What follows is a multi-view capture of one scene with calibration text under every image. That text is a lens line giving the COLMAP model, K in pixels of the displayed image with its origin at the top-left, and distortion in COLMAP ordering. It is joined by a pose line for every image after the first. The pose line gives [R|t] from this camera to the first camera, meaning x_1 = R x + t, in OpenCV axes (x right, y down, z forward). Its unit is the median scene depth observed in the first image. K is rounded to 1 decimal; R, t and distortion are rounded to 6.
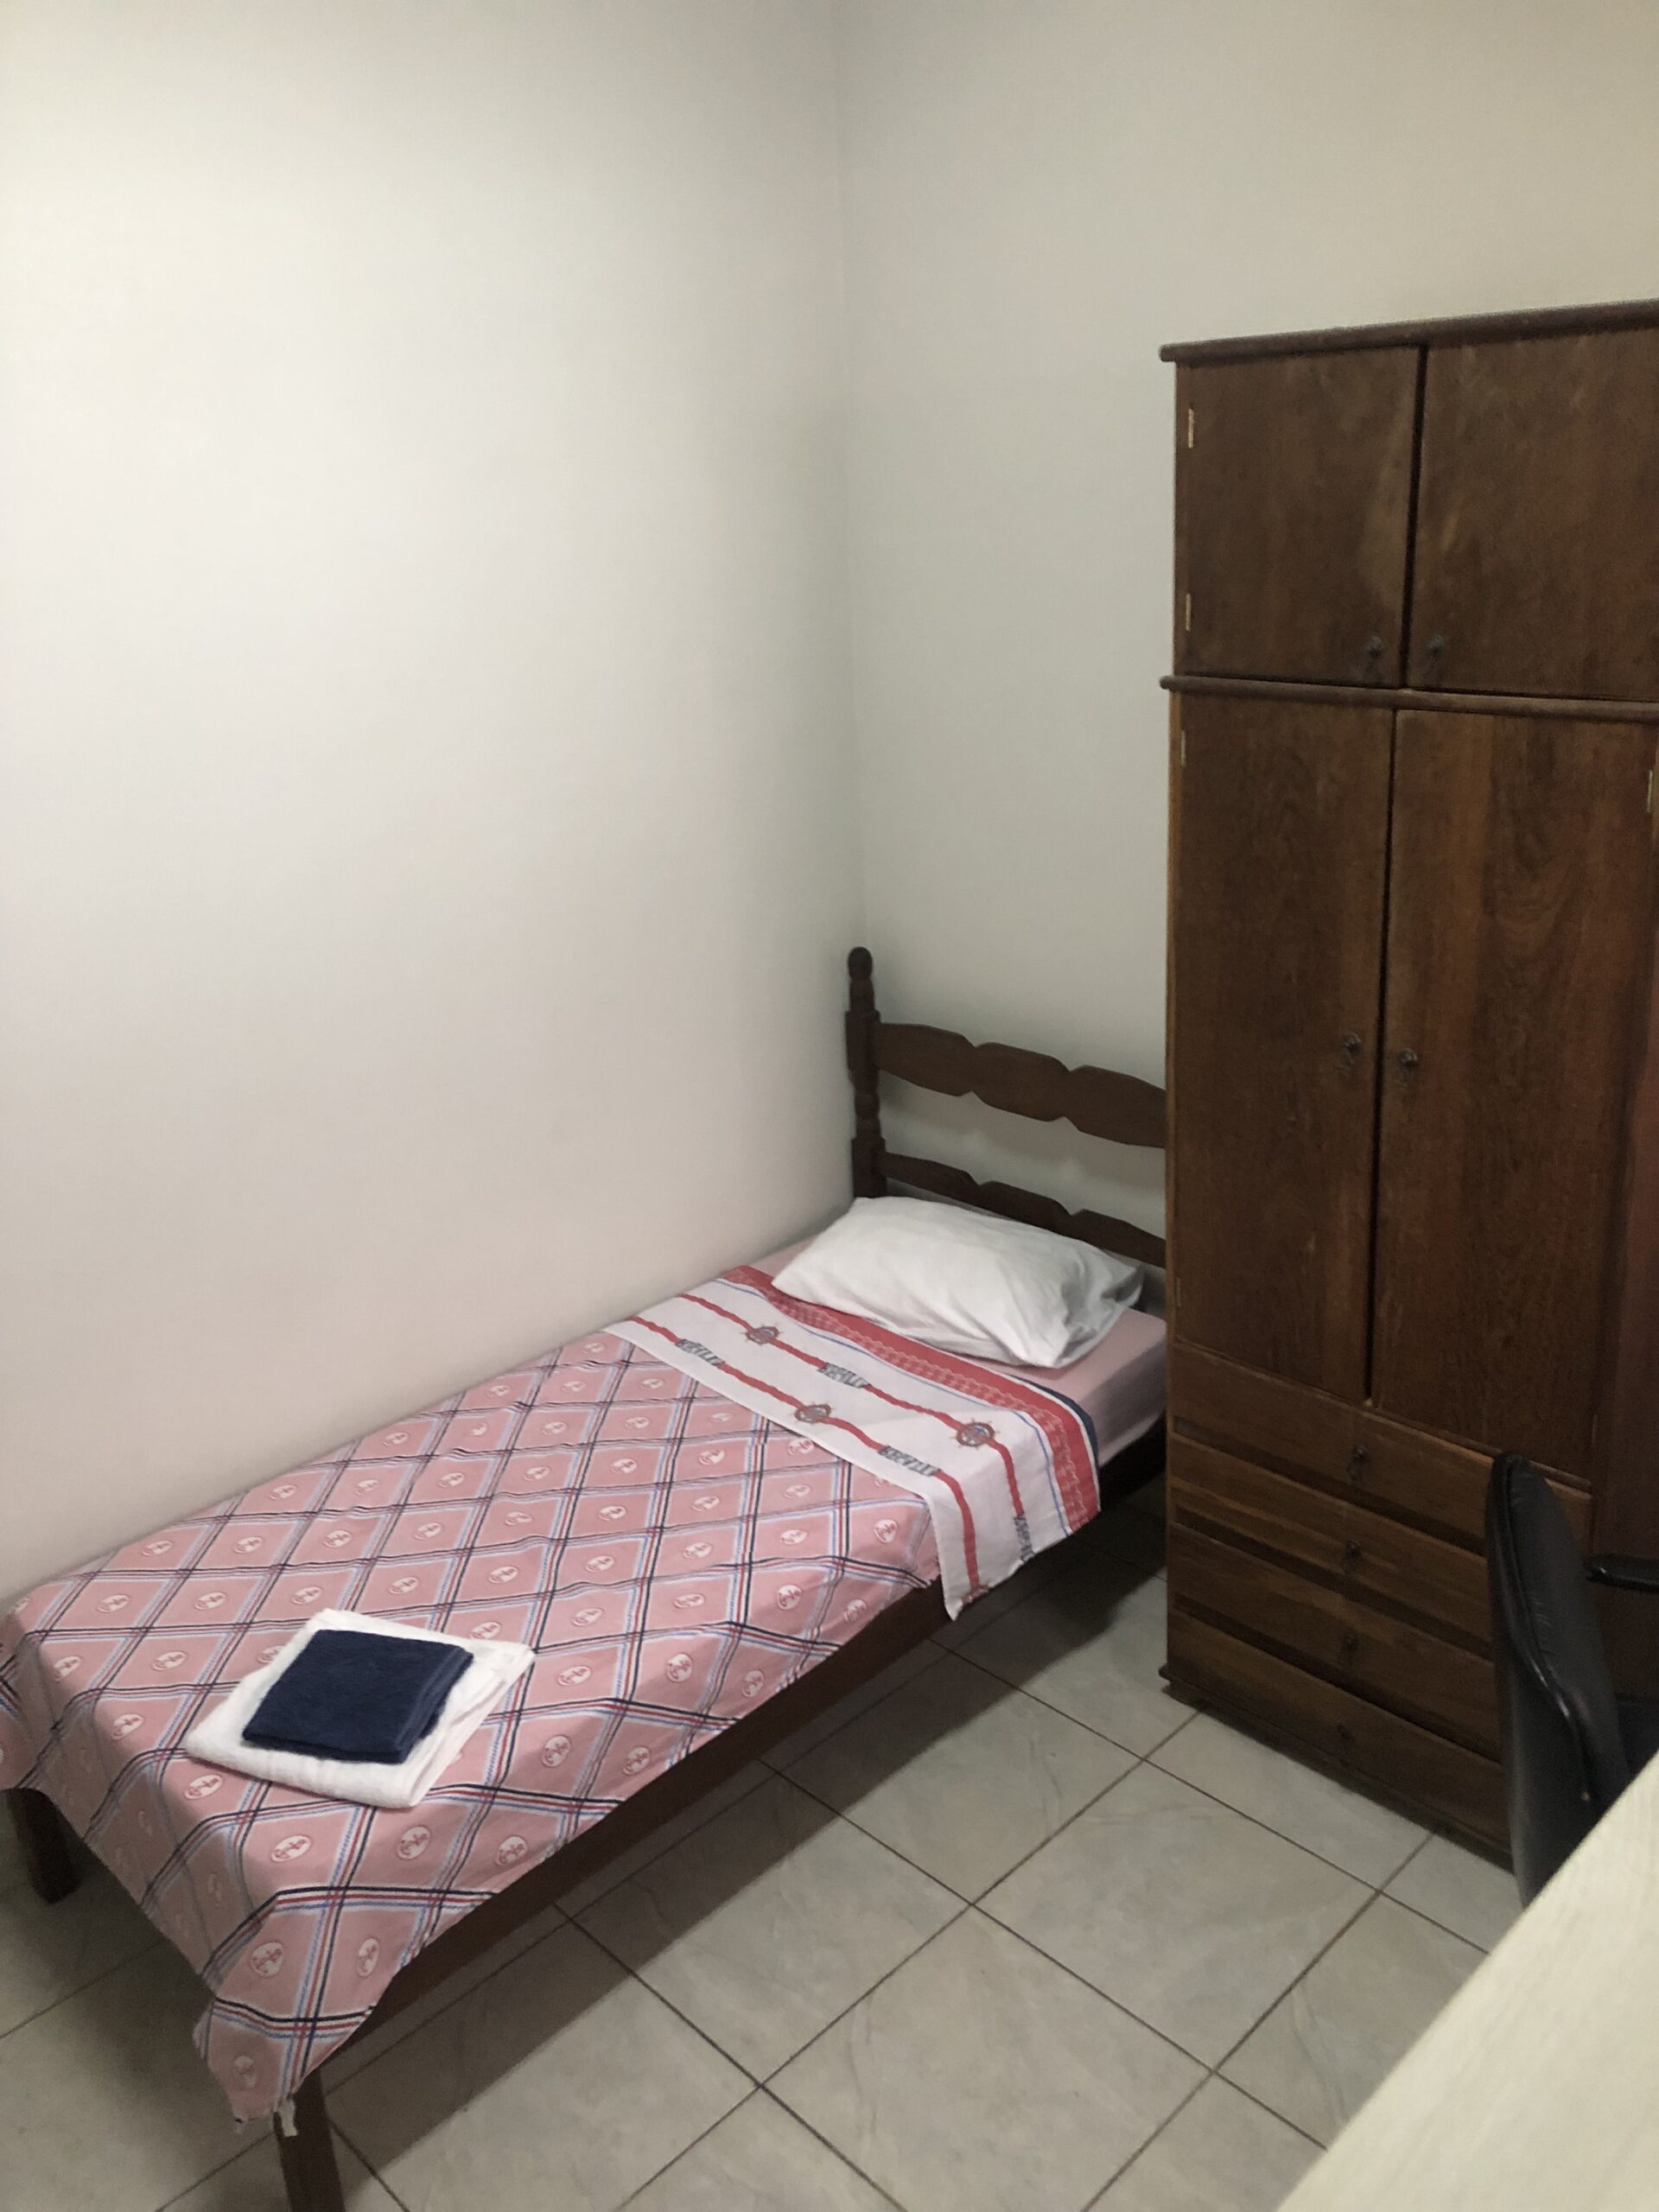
lens RADIAL K [[1797.5, 0, 829.5], [0, 1797.5, 1106.0], [0, 0, 1]] dist [-0.001245, 0.013799]
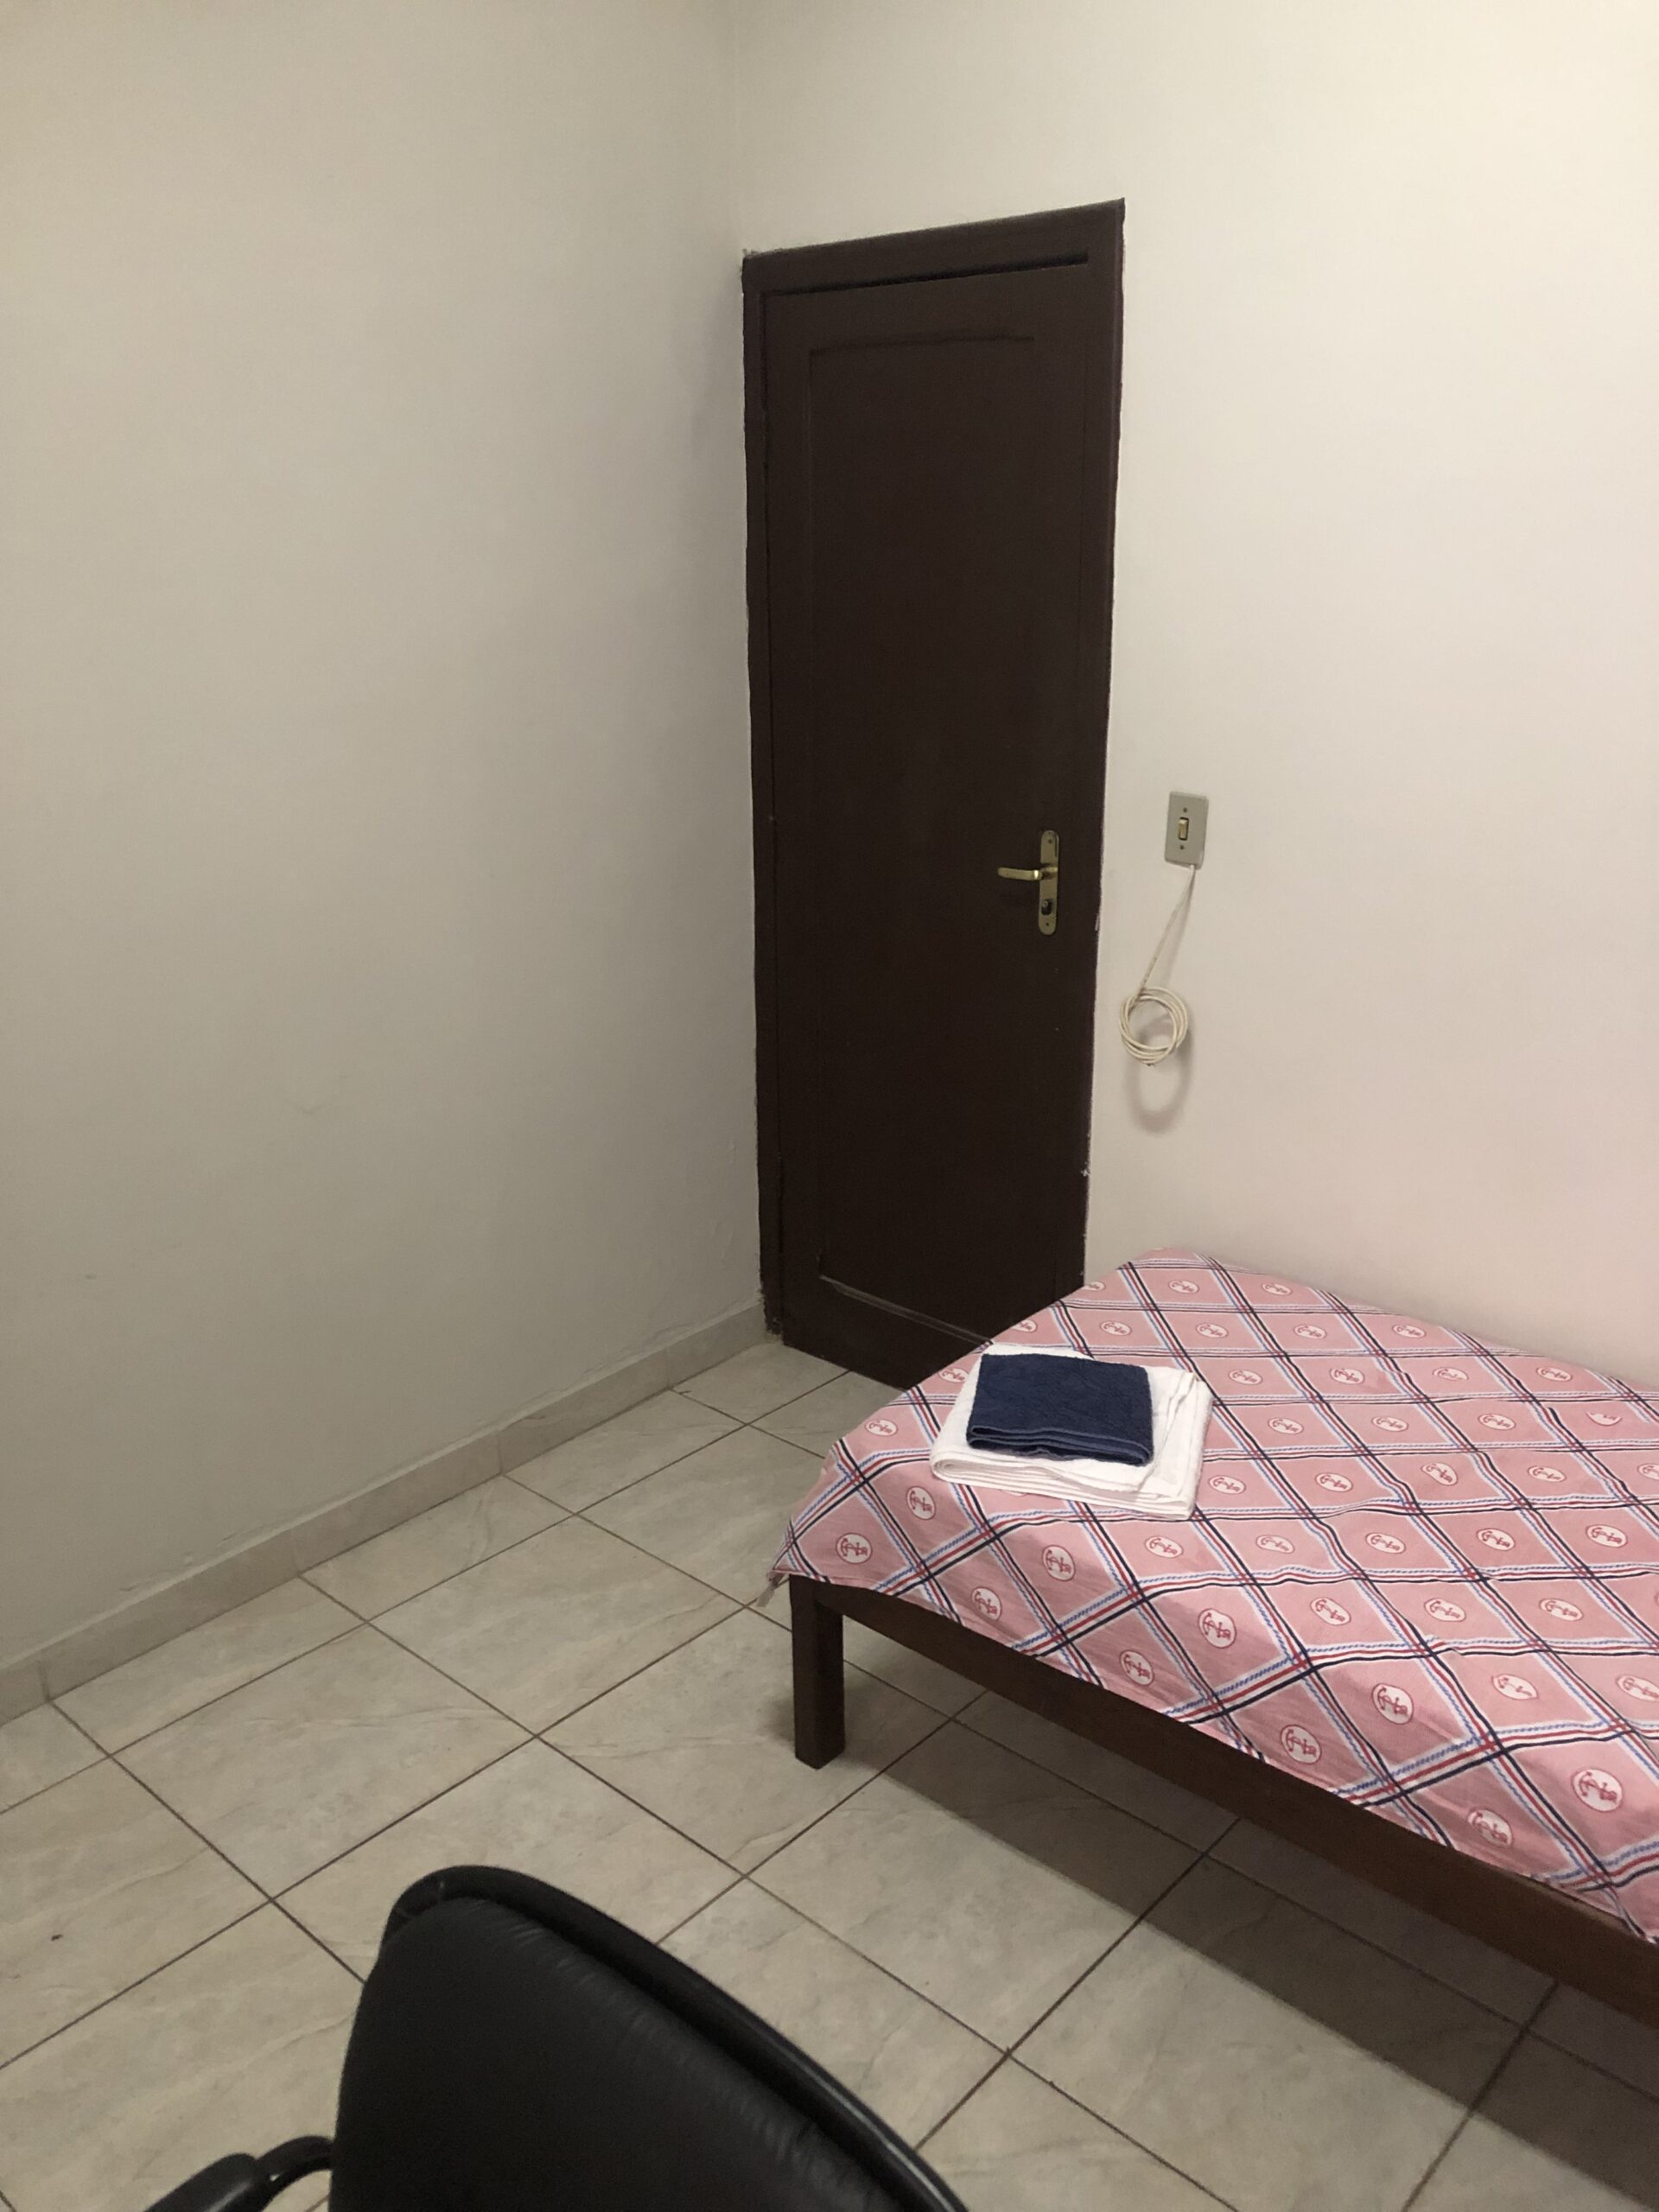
lens RADIAL K [[1797.5, 0, 829.5], [0, 1797.5, 1106.0], [0, 0, 1]] dist [-0.001245, 0.013799]
pose [[0.060841, 0.370575, -0.926808, 0.560338], [-0.342437, 0.879924, 0.329350, -0.099360], [0.937569, 0.297335, 0.180434, 0.612593]]
